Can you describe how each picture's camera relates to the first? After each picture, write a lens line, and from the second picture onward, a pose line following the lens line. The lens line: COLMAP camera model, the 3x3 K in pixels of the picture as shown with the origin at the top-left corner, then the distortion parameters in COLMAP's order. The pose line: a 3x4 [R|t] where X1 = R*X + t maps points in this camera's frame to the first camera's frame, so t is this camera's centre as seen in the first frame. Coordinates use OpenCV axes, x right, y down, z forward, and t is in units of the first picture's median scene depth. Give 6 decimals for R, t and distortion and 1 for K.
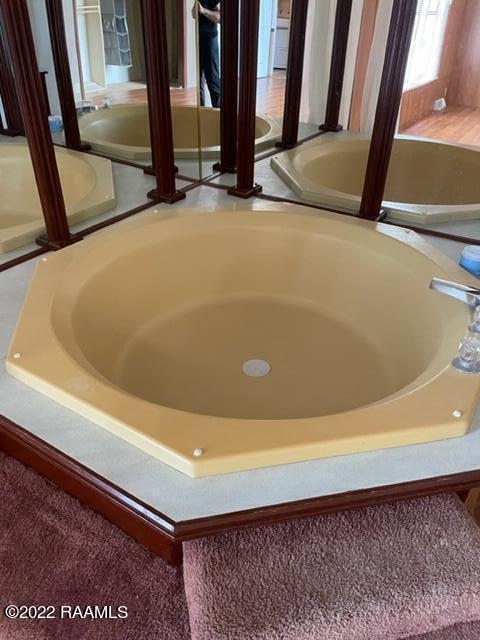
lens RADIAL K [[472.8, 0, 244.1], [0, 472.8, 324.5], [0, 0, 1]] dist [0.080323, -0.109097]
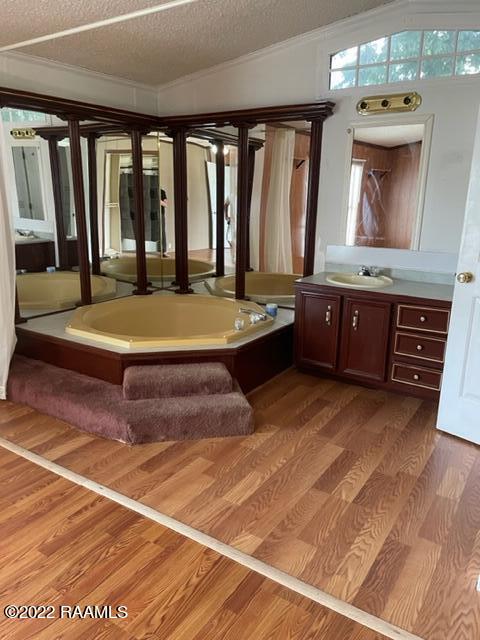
lens RADIAL K [[472.8, 0, 244.1], [0, 472.8, 324.5], [0, 0, 1]] dist [0.080323, -0.109097]
pose [[0.999924, 0.011367, -0.004753, 0.221961], [-0.012293, 0.946119, -0.323586, 0.398927], [0.000819, 0.323620, 0.946187, -0.668174]]
